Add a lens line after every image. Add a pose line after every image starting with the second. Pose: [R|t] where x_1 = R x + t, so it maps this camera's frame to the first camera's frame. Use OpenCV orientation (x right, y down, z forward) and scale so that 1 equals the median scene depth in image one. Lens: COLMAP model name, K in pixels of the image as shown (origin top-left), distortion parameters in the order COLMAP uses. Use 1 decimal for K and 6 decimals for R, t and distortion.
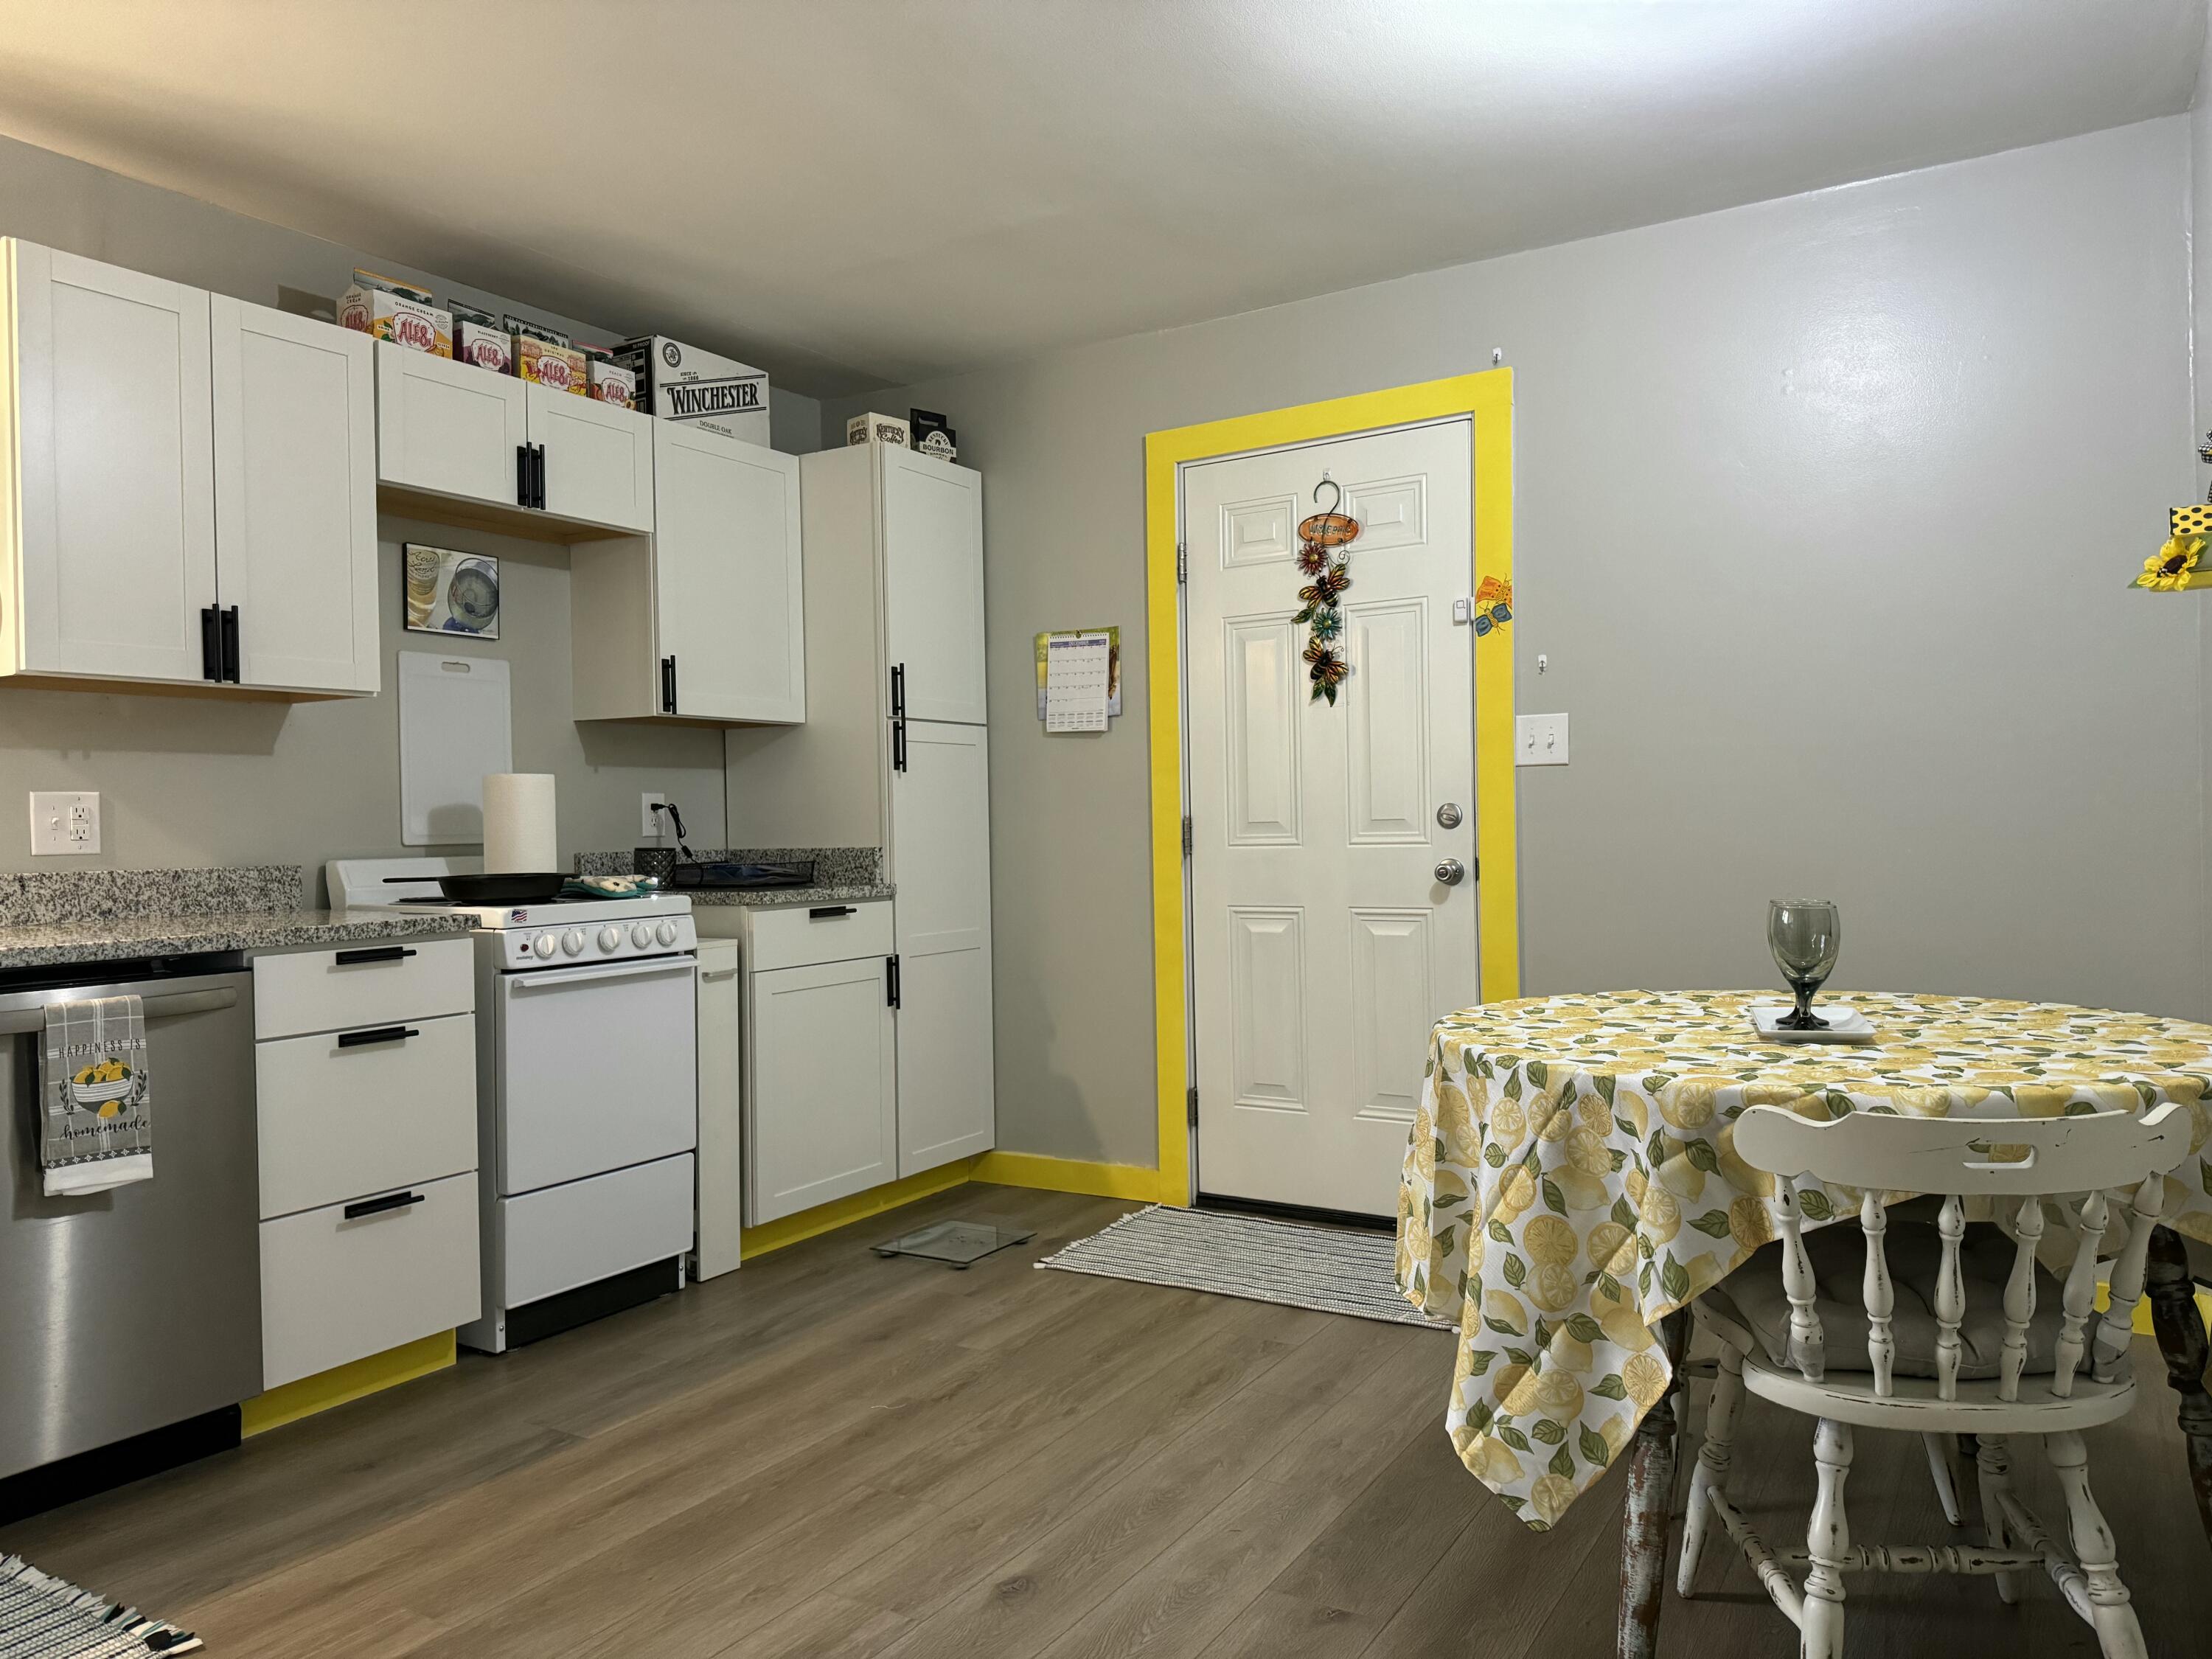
lens RADIAL K [[1560.4, 0, 1104.1], [0, 1560.4, 828.1], [0, 0, 1]] dist [0.028152, -0.019285]
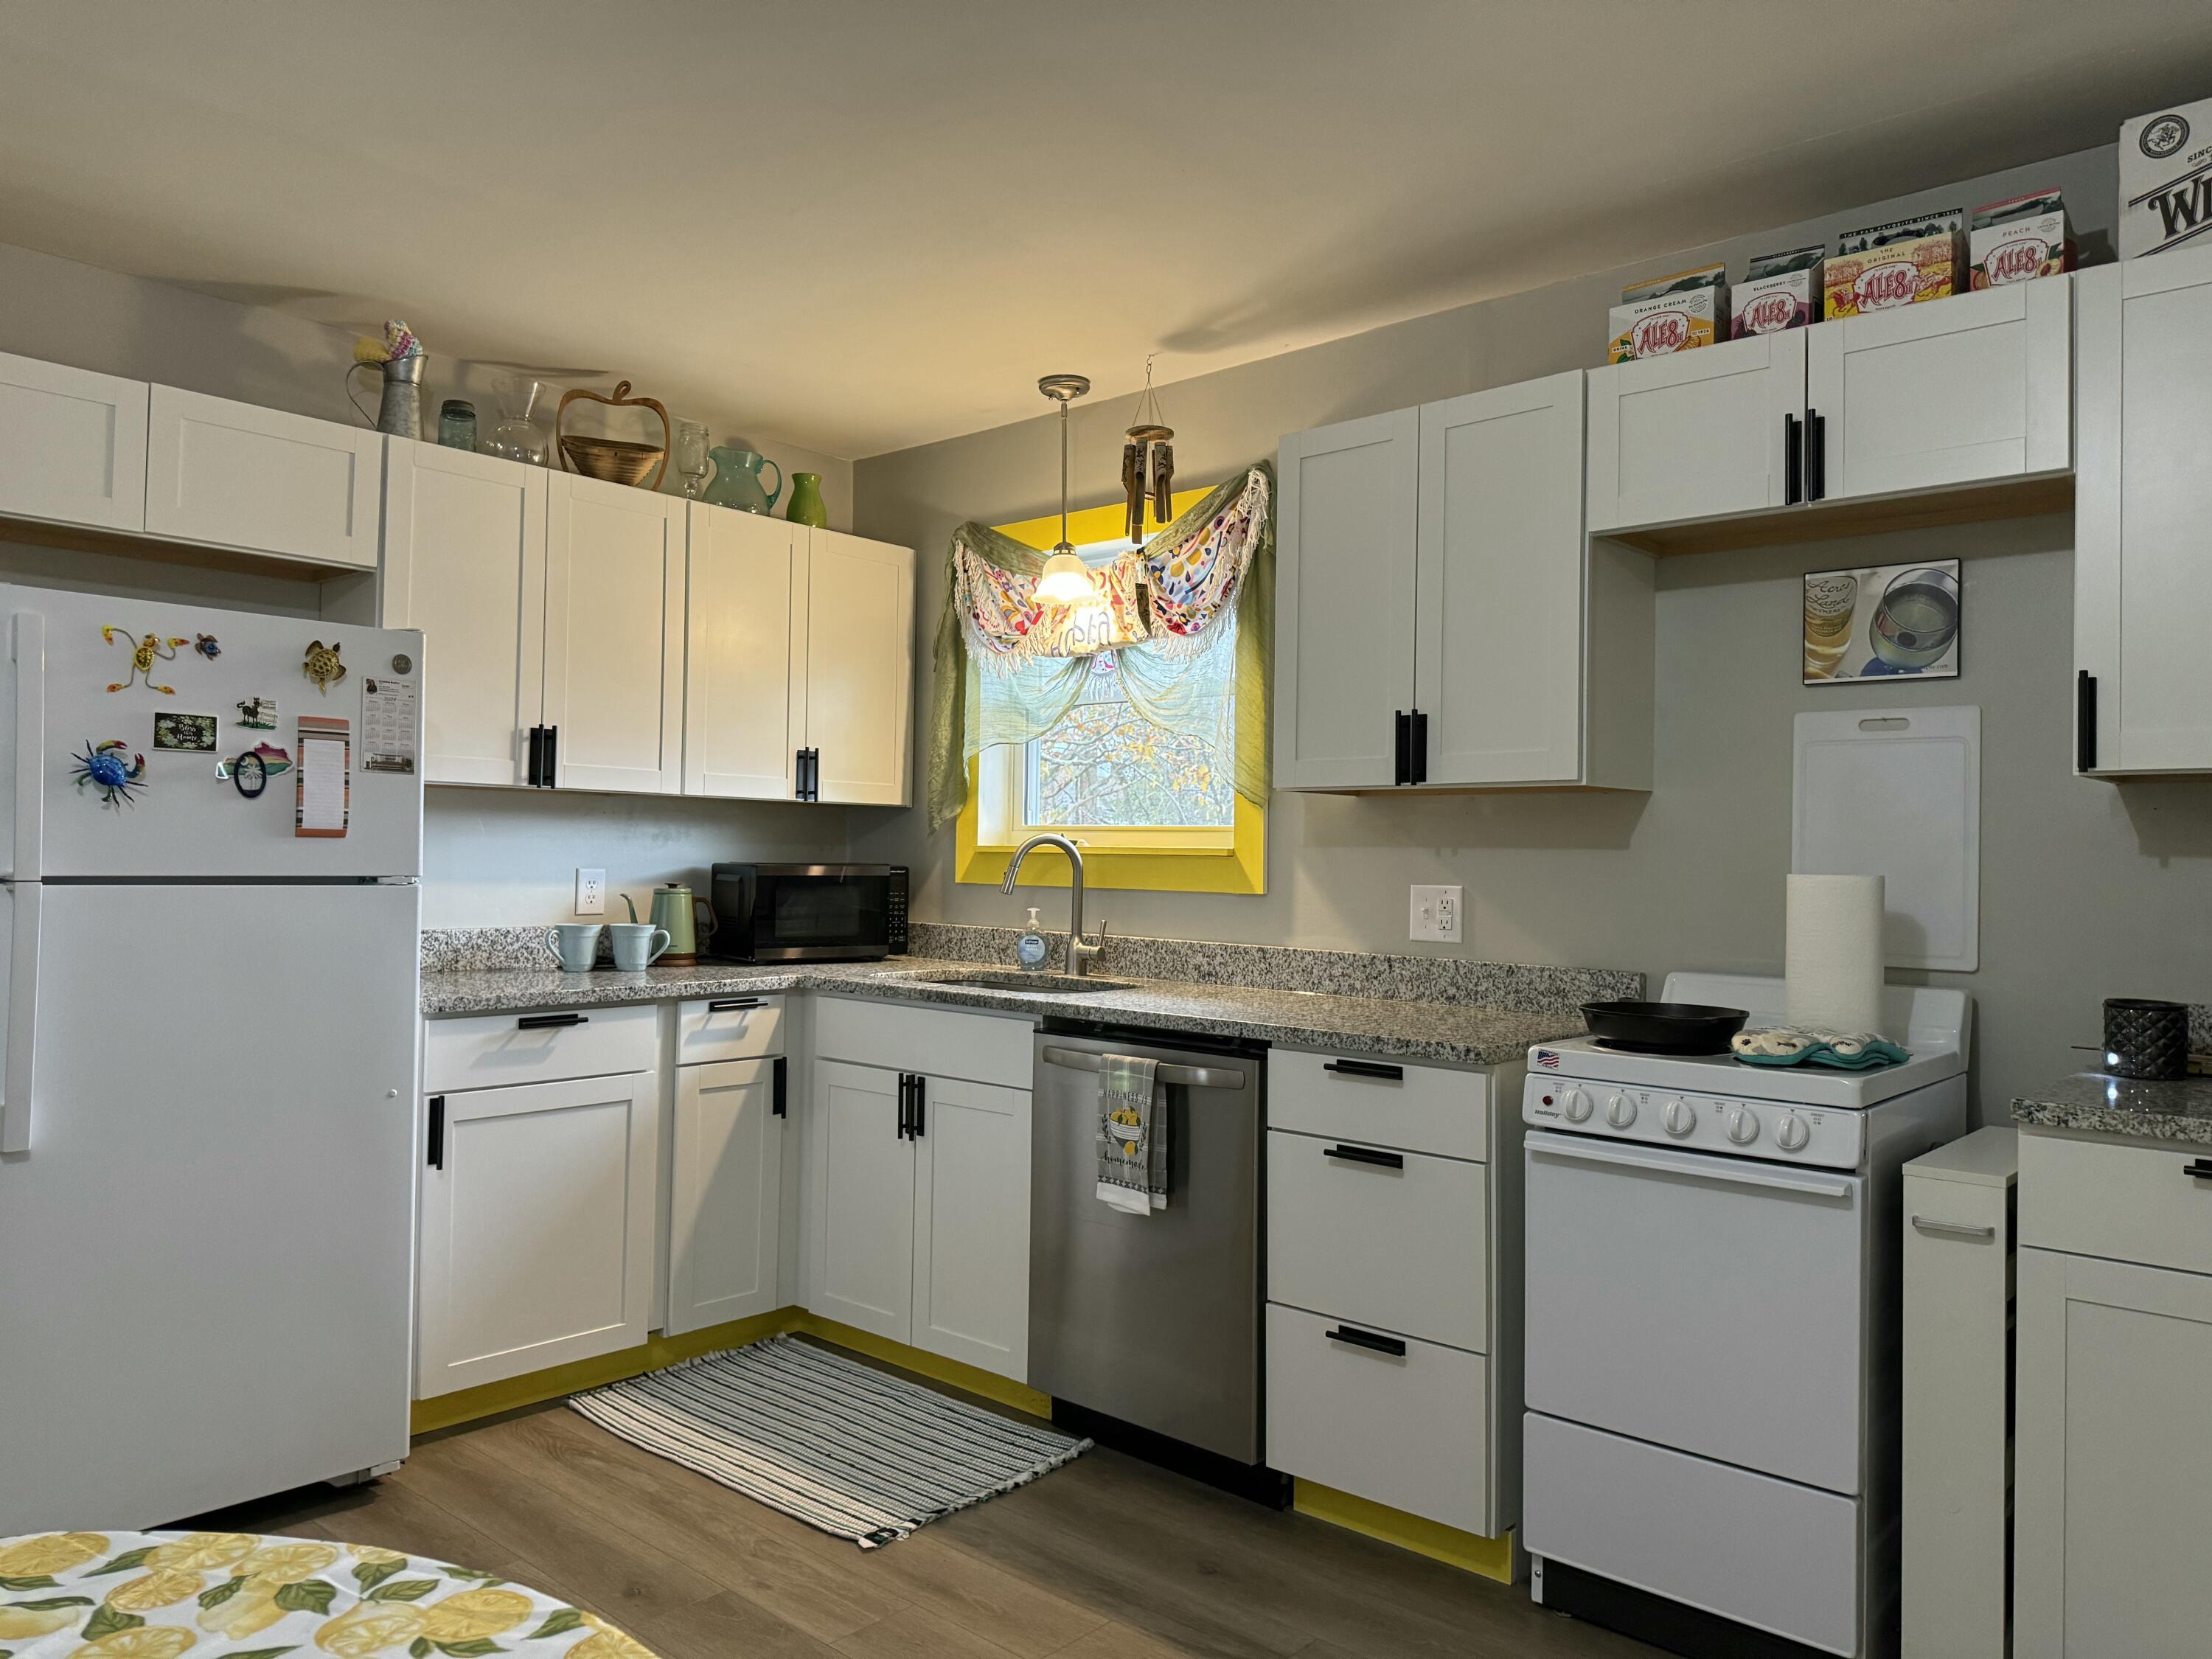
lens RADIAL K [[1560.4, 0, 1102.6], [0, 1560.4, 824.5], [0, 0, 1]] dist [0.028152, -0.019285]
pose [[-0.177496, -0.007873, -0.984090, 0.442691], [-0.022800, 0.999732, -0.003886, -0.053373], [0.983857, 0.021748, -0.177629, 0.918736]]
